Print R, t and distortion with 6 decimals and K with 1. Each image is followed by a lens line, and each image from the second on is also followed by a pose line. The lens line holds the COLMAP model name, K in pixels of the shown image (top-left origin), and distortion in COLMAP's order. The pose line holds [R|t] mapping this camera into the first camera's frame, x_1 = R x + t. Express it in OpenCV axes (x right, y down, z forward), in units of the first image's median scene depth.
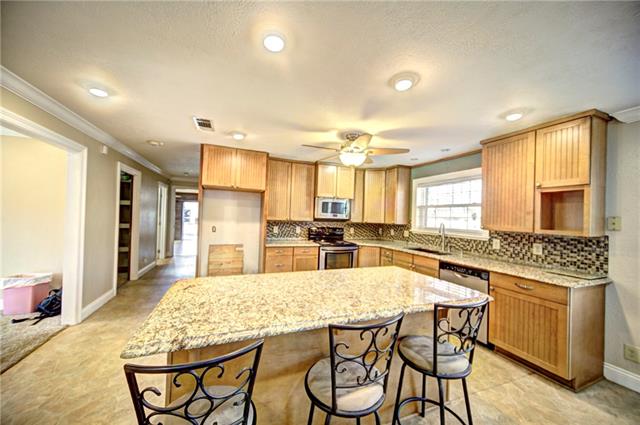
lens RADIAL K [[231.5, 0, 316.6], [0, 231.5, 214.1], [0, 0, 1]] dist [0.002718, 0.000114]
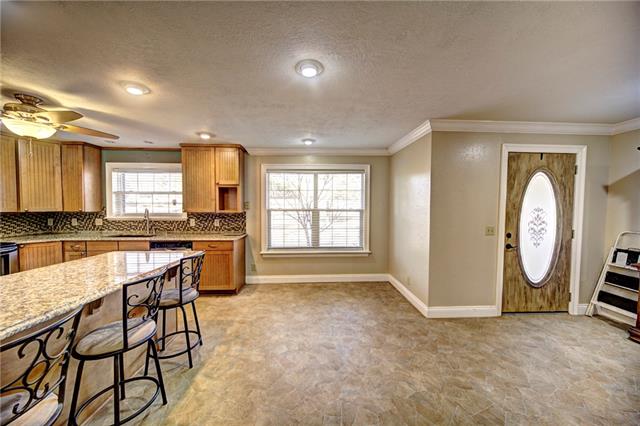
lens RADIAL K [[231.5, 0, 317.6], [0, 231.5, 214.7], [0, 0, 1]] dist [0.002718, 0.000114]
pose [[0.344402, -0.059585, 0.936929, -0.253124], [-0.003244, 0.997902, 0.064655, -0.006415], [-0.938817, -0.025307, 0.343487, -0.163126]]
